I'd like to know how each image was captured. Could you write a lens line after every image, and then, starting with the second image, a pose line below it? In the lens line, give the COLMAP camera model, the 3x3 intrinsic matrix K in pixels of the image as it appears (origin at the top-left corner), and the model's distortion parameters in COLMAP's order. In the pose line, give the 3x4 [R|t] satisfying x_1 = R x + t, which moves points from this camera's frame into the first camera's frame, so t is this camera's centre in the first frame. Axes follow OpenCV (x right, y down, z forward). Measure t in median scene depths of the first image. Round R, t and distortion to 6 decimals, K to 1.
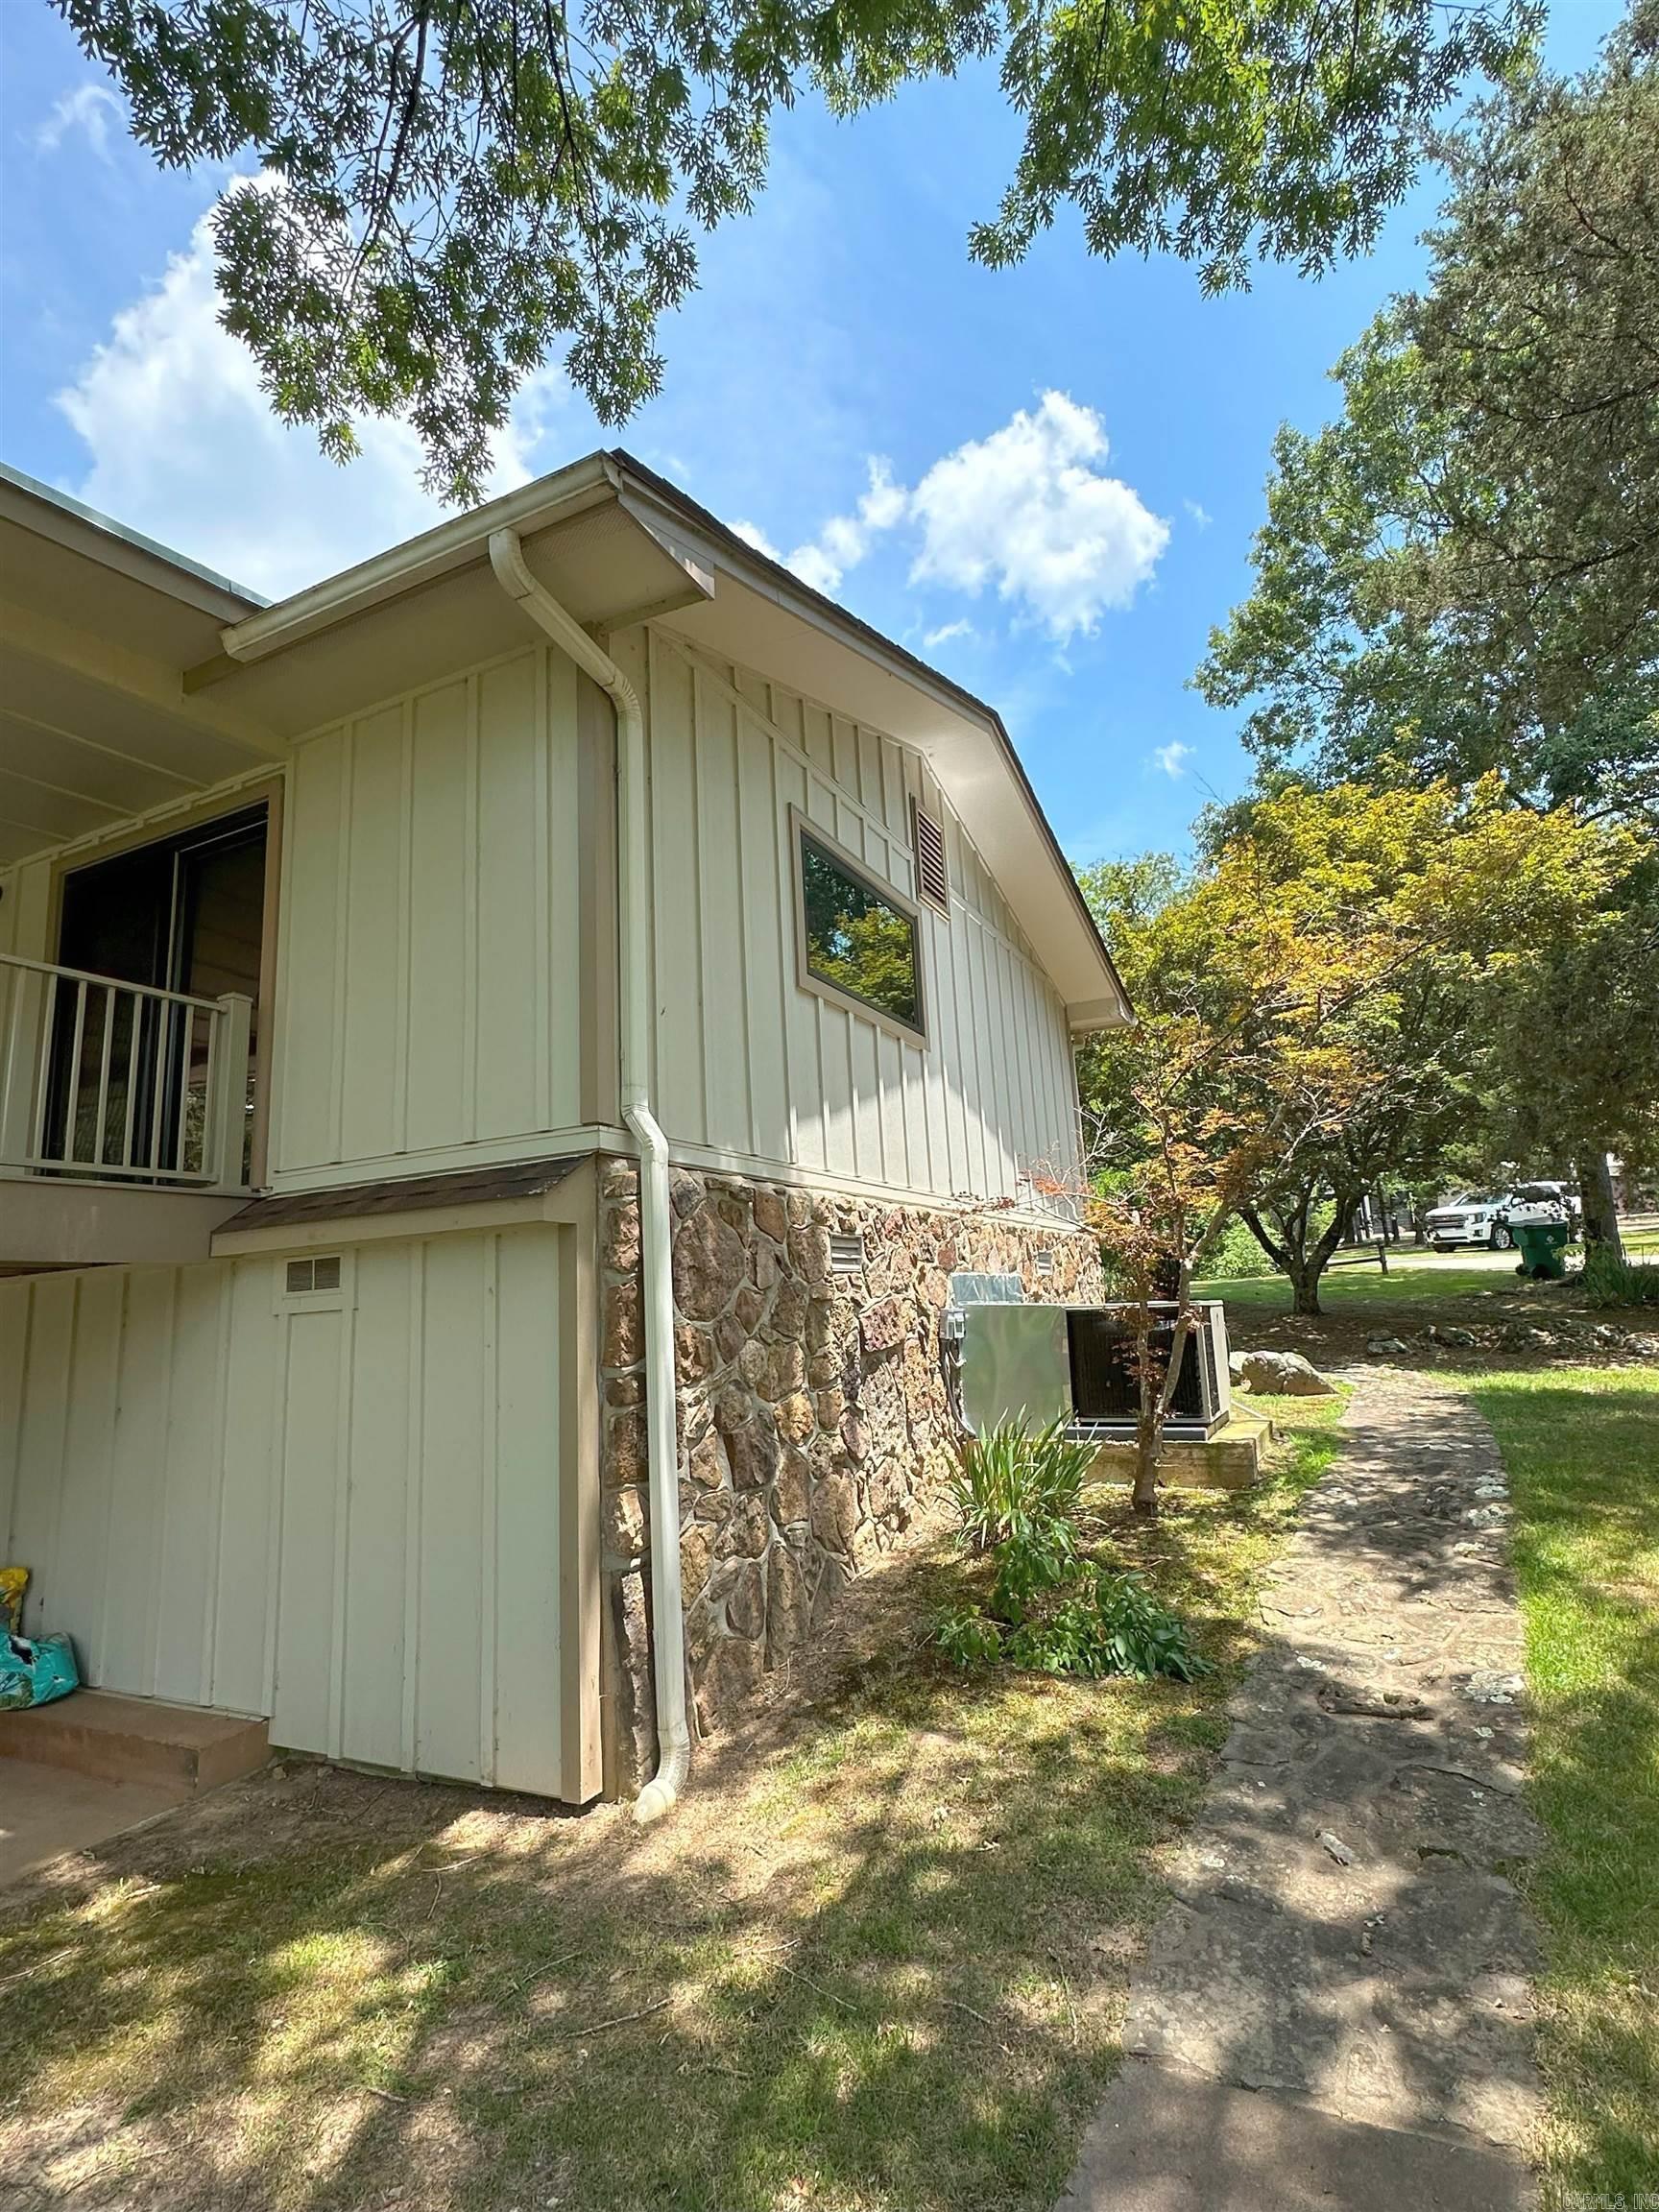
lens RADIAL K [[1103.6, 0, 828.3], [0, 1103.6, 1107.7], [0, 0, 1]] dist [0.001976, -0.000610]
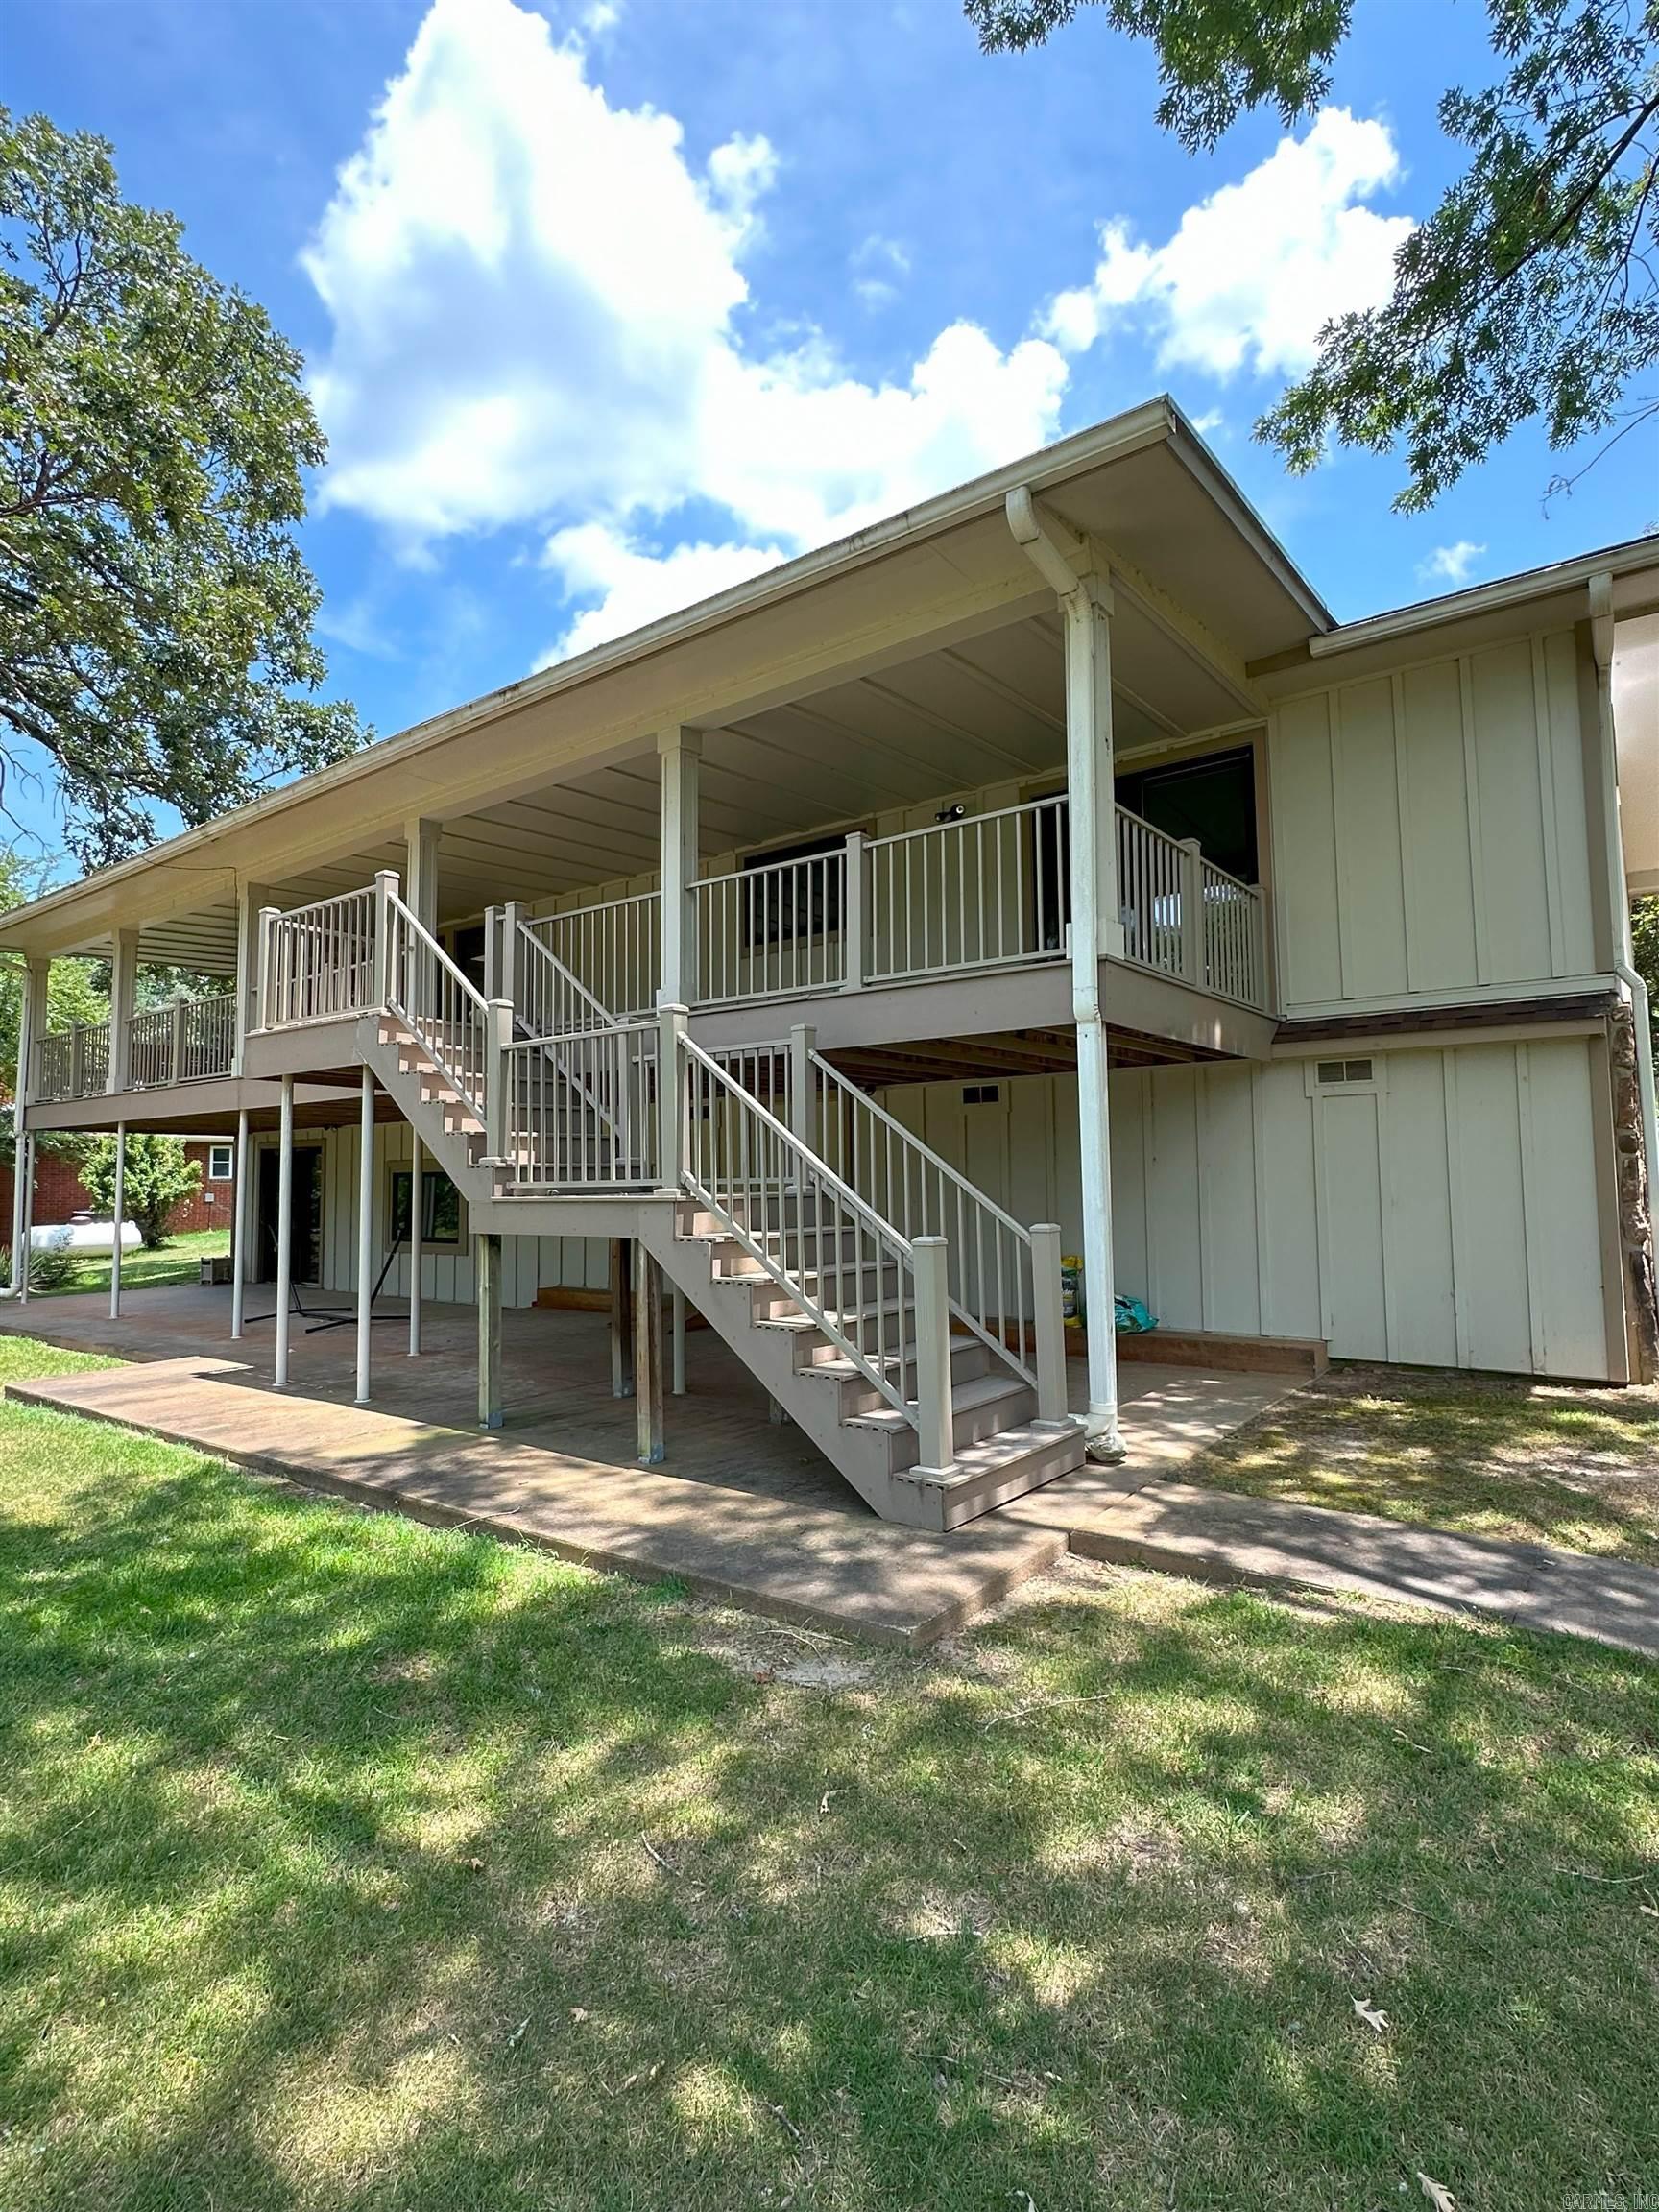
lens RADIAL K [[1103.6, 0, 825.5], [0, 1103.6, 1099.5], [0, 0, 1]] dist [0.001976, -0.000610]
pose [[0.982595, 0.017361, -0.184946, -0.874745], [0.006911, 0.991517, 0.129790, -0.013942], [0.185630, -0.128809, 0.974140, -0.626242]]
